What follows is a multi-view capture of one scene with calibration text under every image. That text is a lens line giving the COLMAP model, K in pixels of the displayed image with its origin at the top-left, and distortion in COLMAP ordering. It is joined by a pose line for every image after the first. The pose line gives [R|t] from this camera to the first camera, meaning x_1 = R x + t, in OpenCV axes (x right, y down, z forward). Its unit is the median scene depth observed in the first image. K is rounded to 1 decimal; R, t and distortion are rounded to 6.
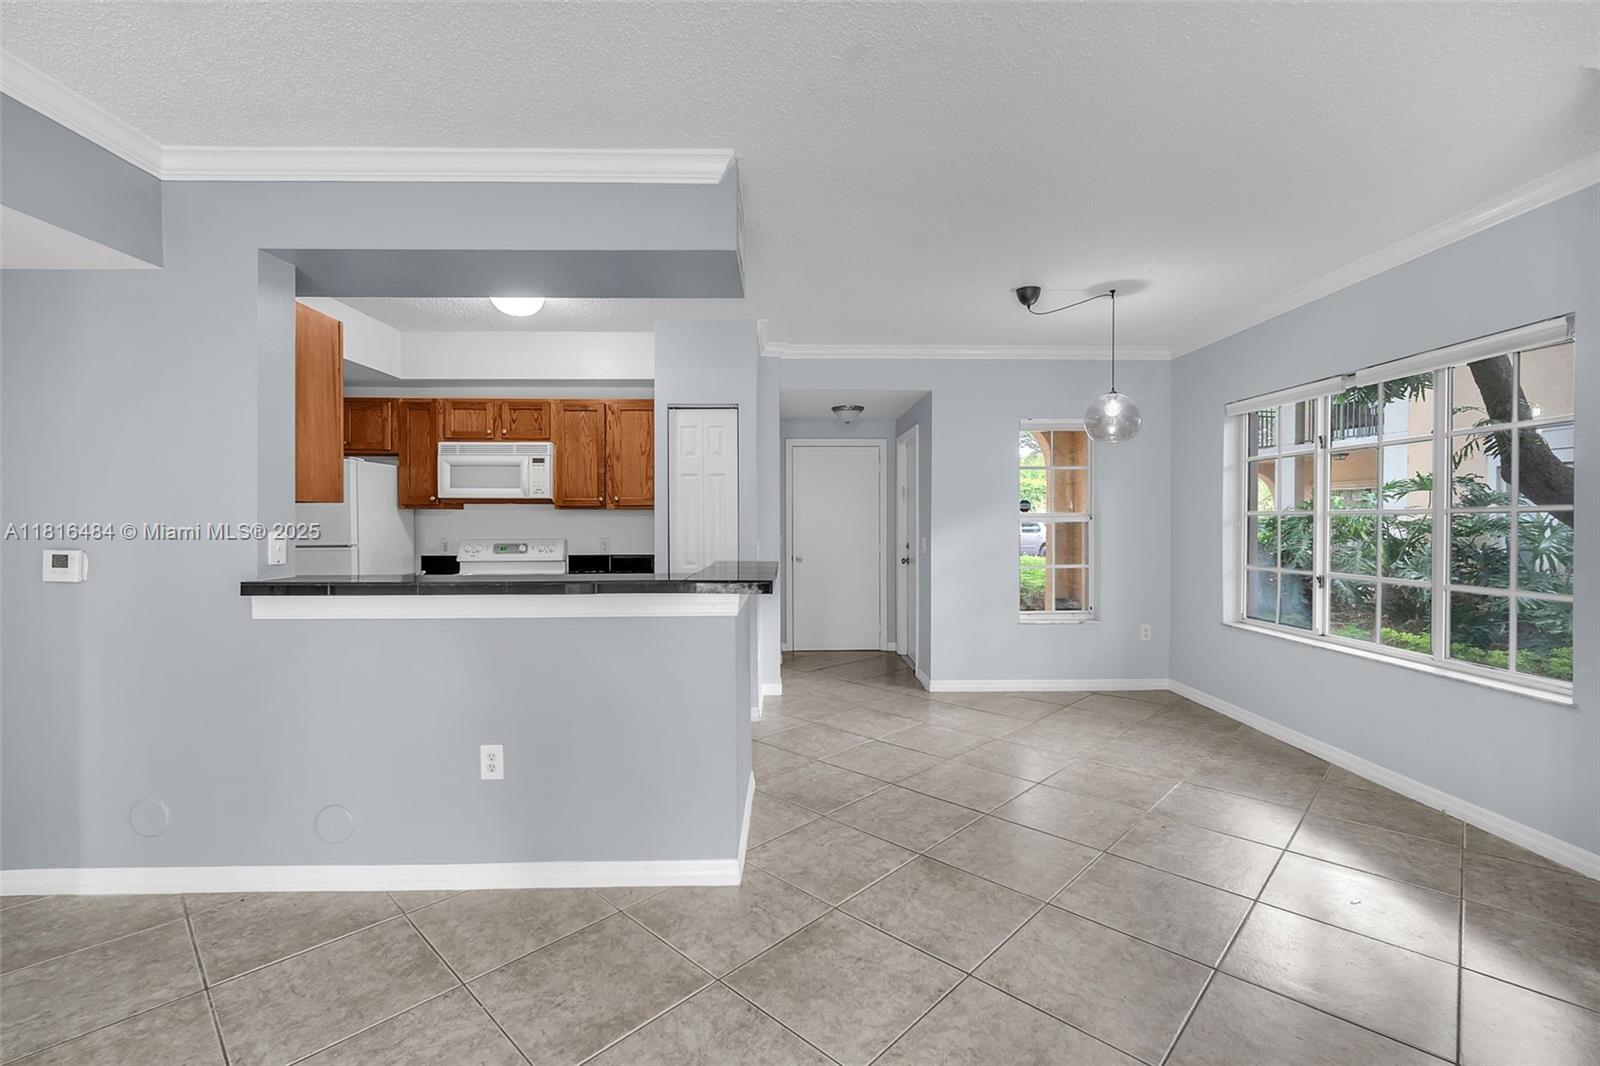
lens RADIAL K [[704.0, 0, 799.4], [0, 704.0, 527.1], [0, 0, 1]] dist [-0.013418, 0.003429]
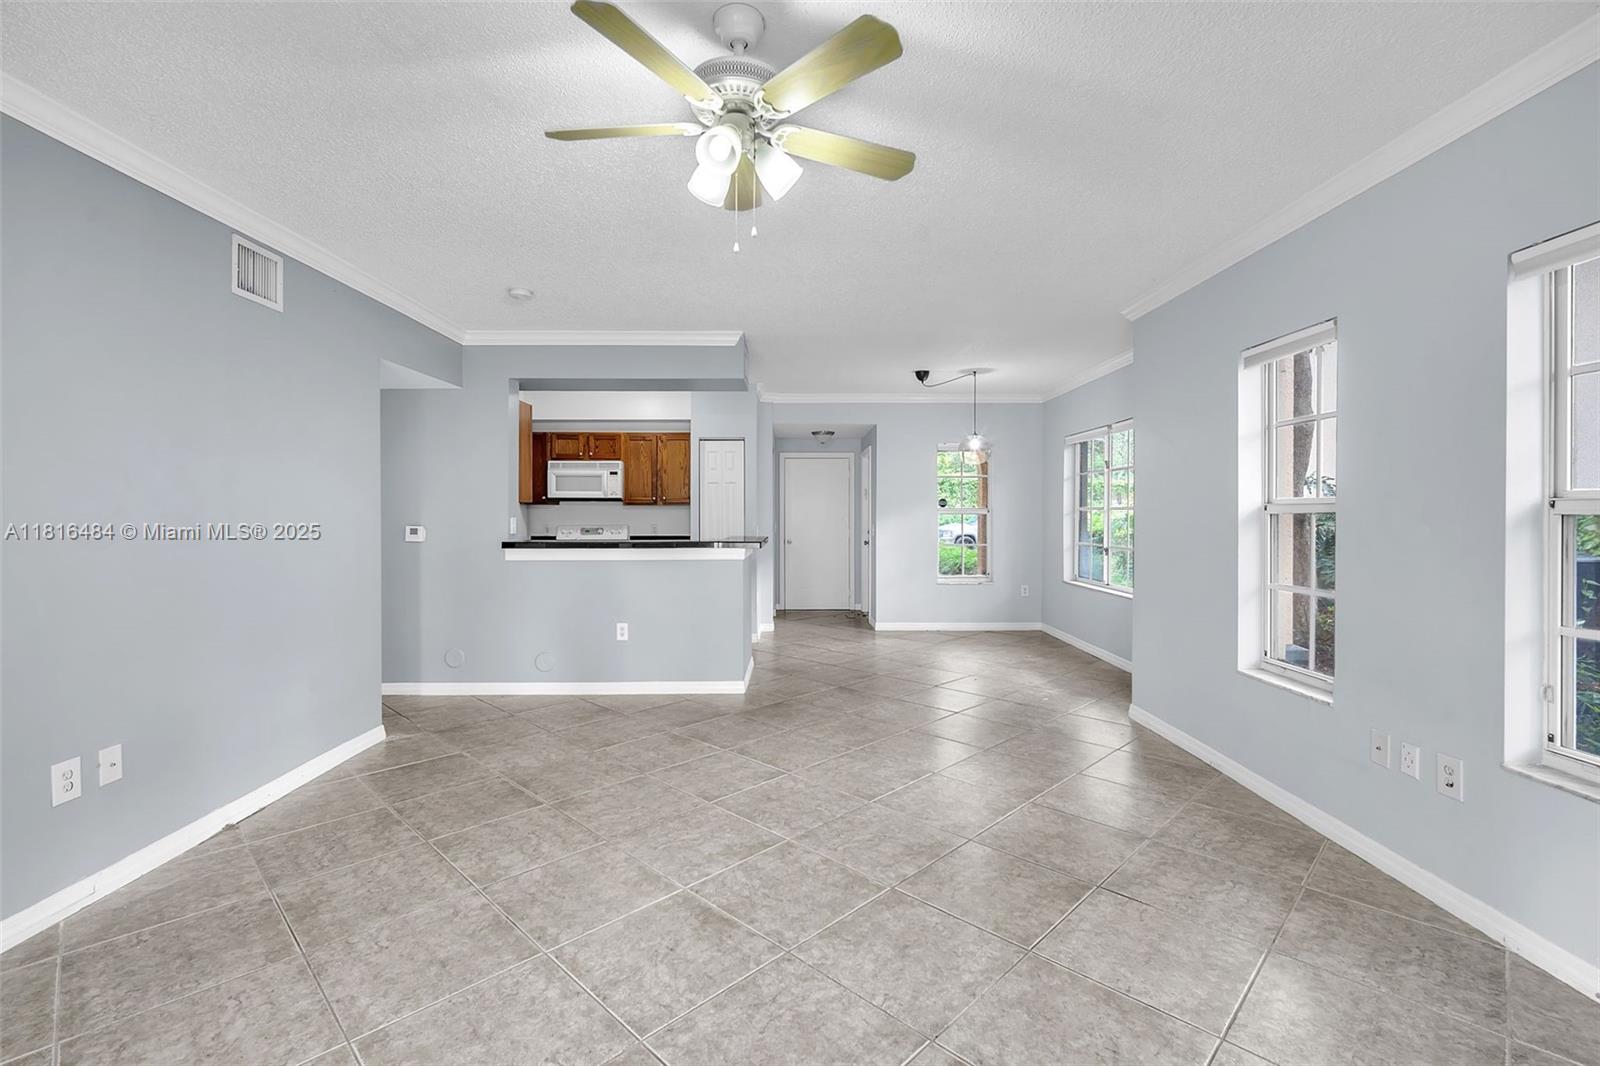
lens RADIAL K [[704.0, 0, 806.1], [0, 704.0, 511.8], [0, 0, 1]] dist [-0.013418, 0.003429]
pose [[0.999998, 0.002054, 0.000791, 0.045377], [-0.002044, 0.999924, -0.012138, 0.006954], [-0.000816, 0.012136, 0.999926, -0.527272]]
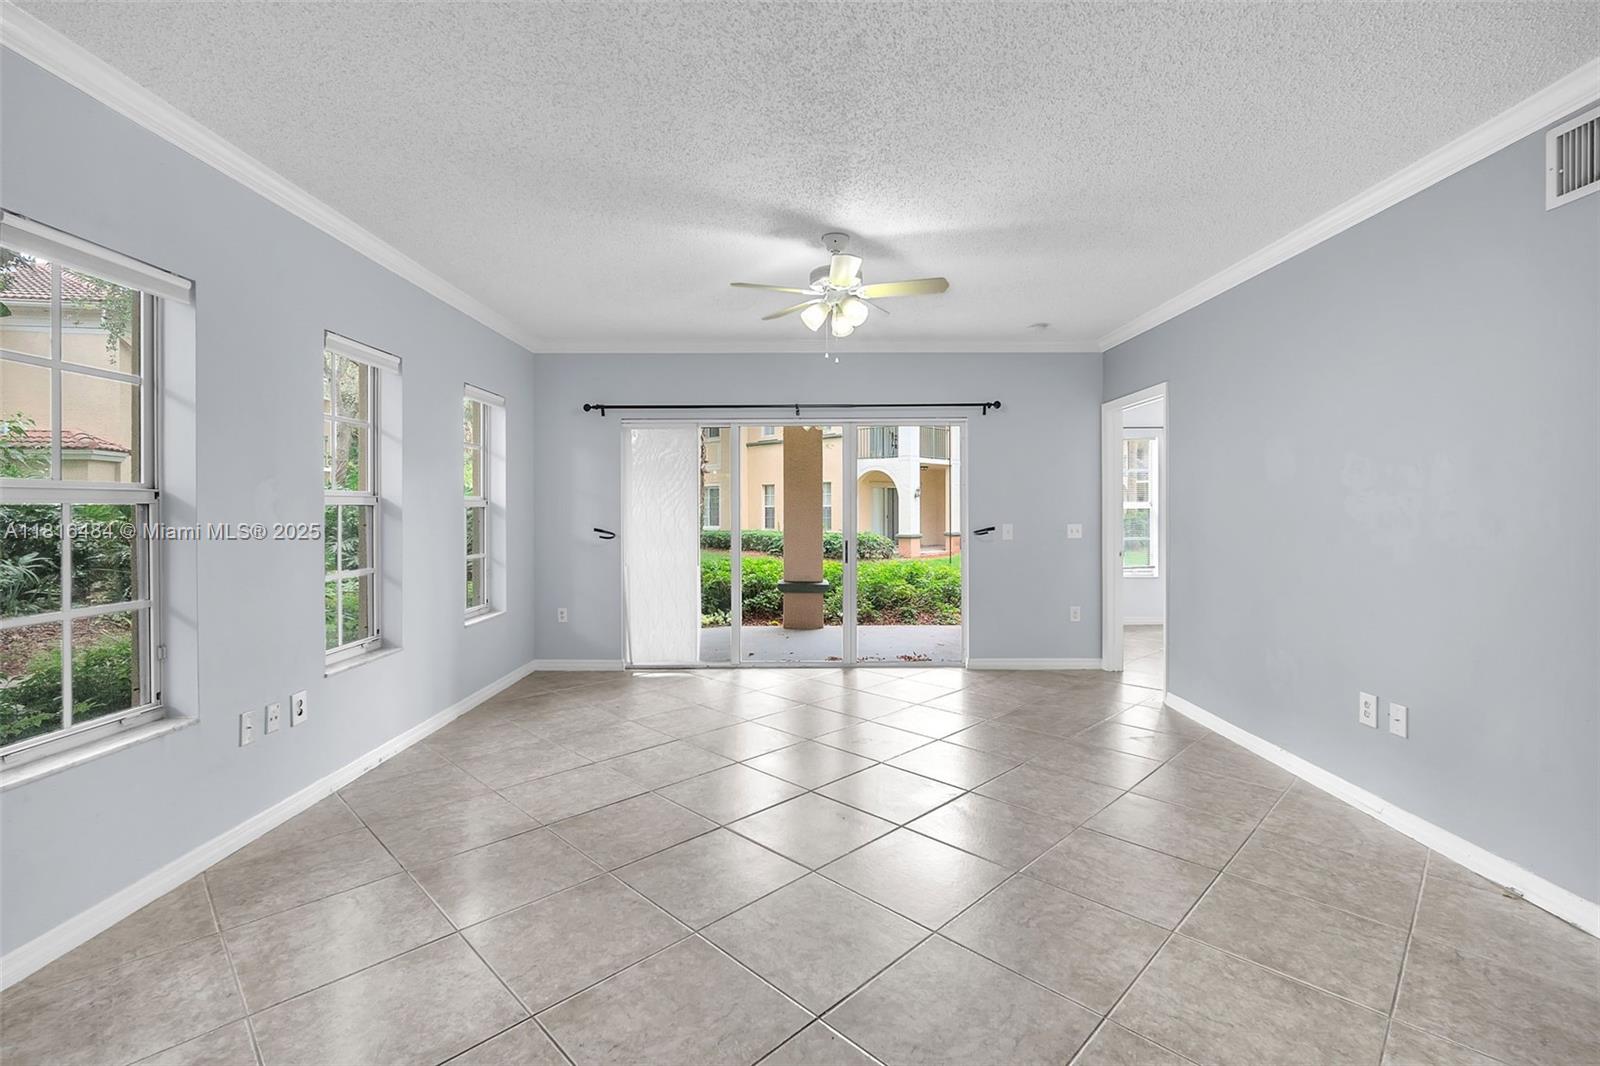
lens RADIAL K [[704.0, 0, 796.2], [0, 704.0, 518.5], [0, 0, 1]] dist [-0.013418, 0.003429]
pose [[-0.999754, 0.002968, 0.021982, 0.032961], [0.003495, 0.999706, 0.023985, 0.000478], [-0.021905, 0.024056, -0.999471, 0.568669]]
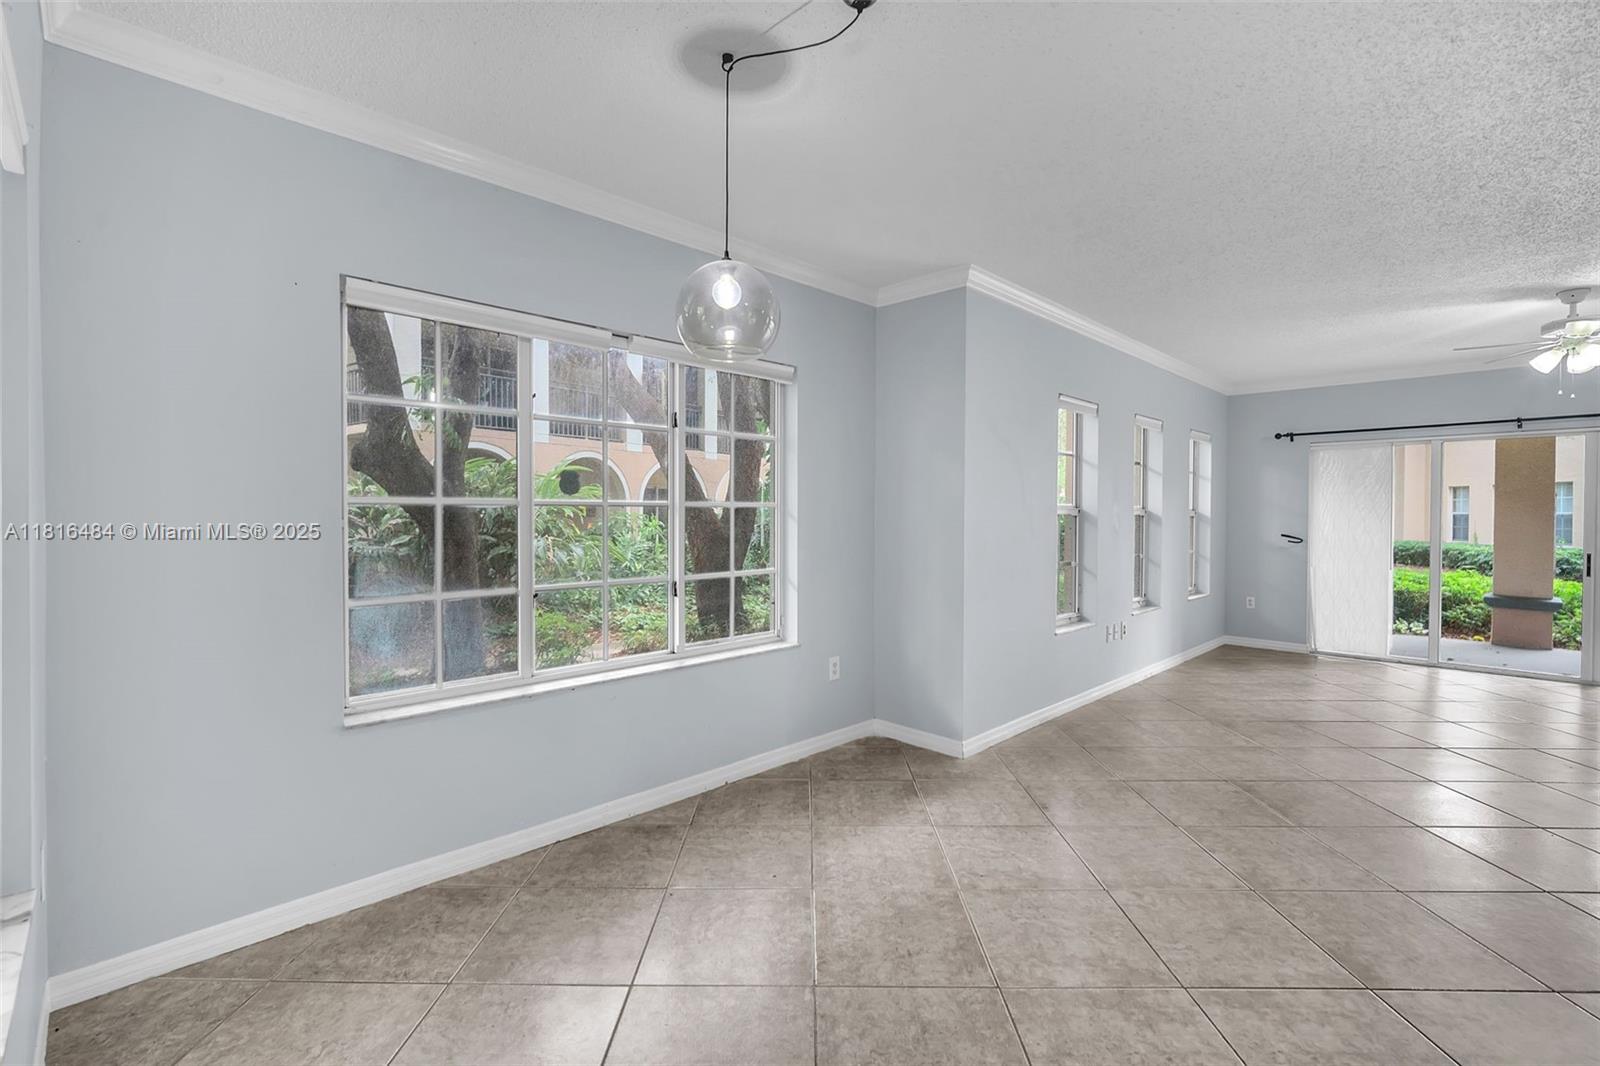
lens RADIAL K [[704.0, 0, 799.6], [0, 704.0, 524.1], [0, 0, 1]] dist [-0.013418, 0.003429]
pose [[-0.688639, -0.011792, 0.725009, 0.038594], [0.005058, 0.999765, 0.021066, -0.011262], [-0.725087, 0.018174, -0.688417, 1.103254]]
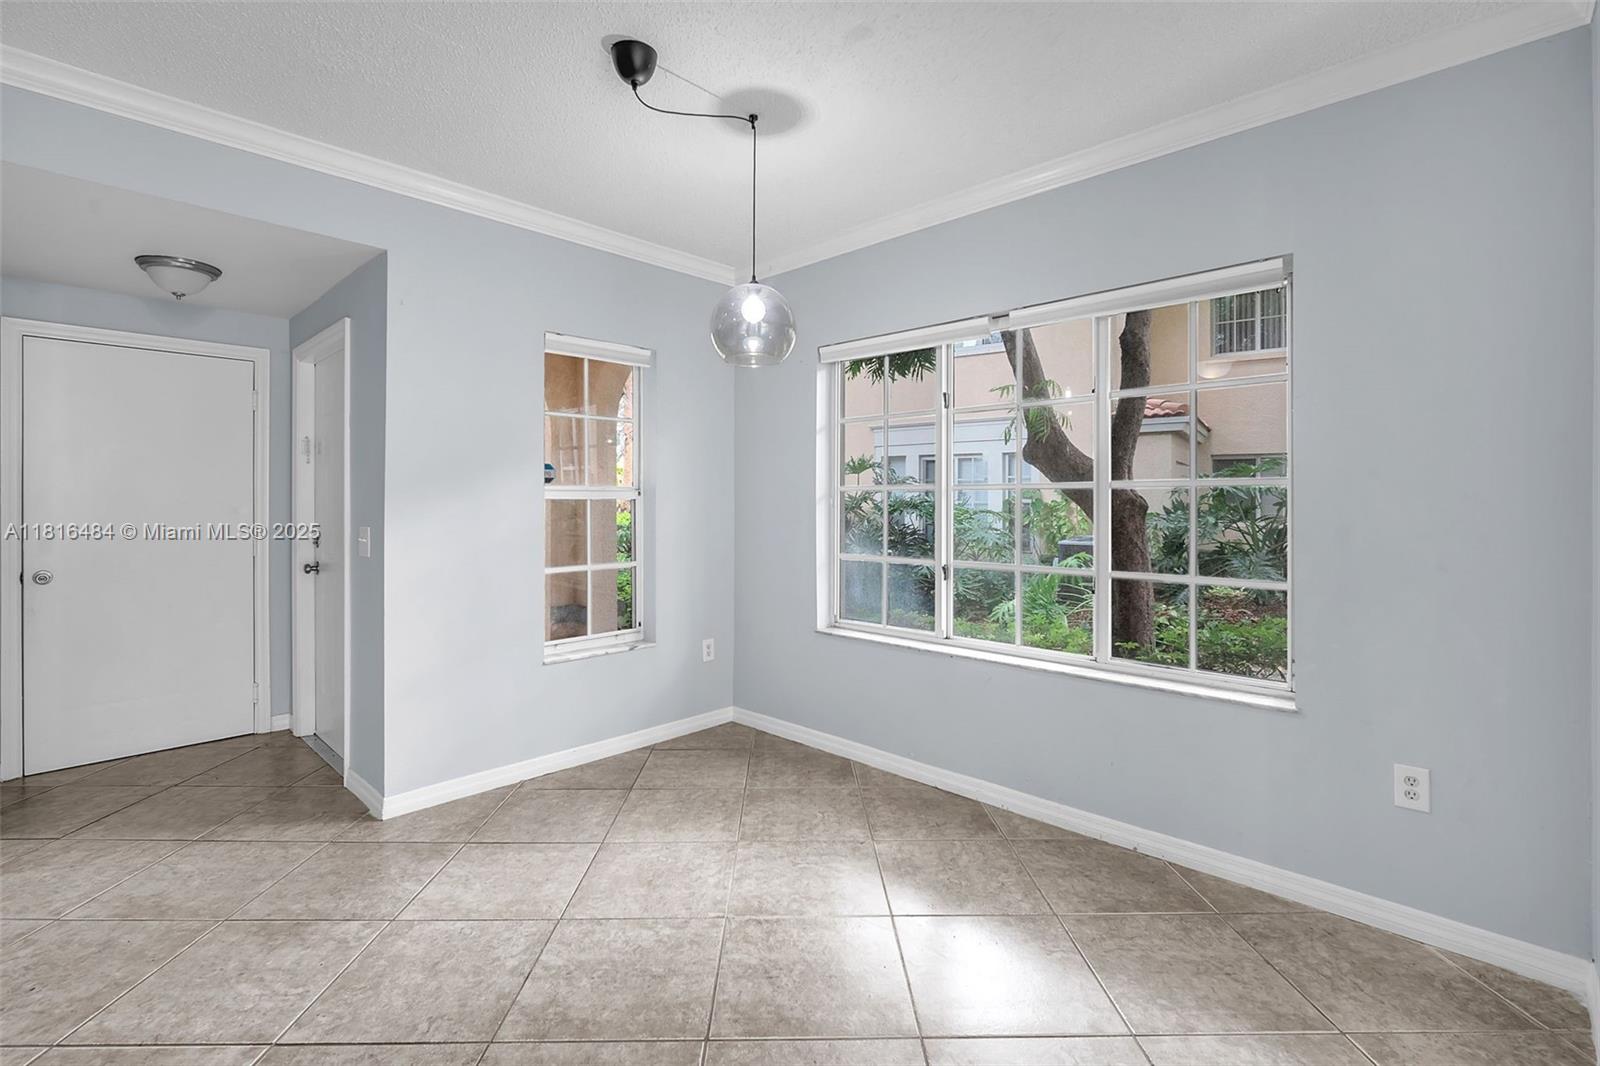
lens RADIAL K [[704.0, 0, 784.3], [0, 704.0, 502.4], [0, 0, 1]] dist [-0.013418, 0.003429]
pose [[0.708150, 0.002617, 0.706058, 0.031482], [0.004706, 0.999953, -0.008427, 0.002490], [-0.706047, 0.009291, 0.708104, 0.469291]]
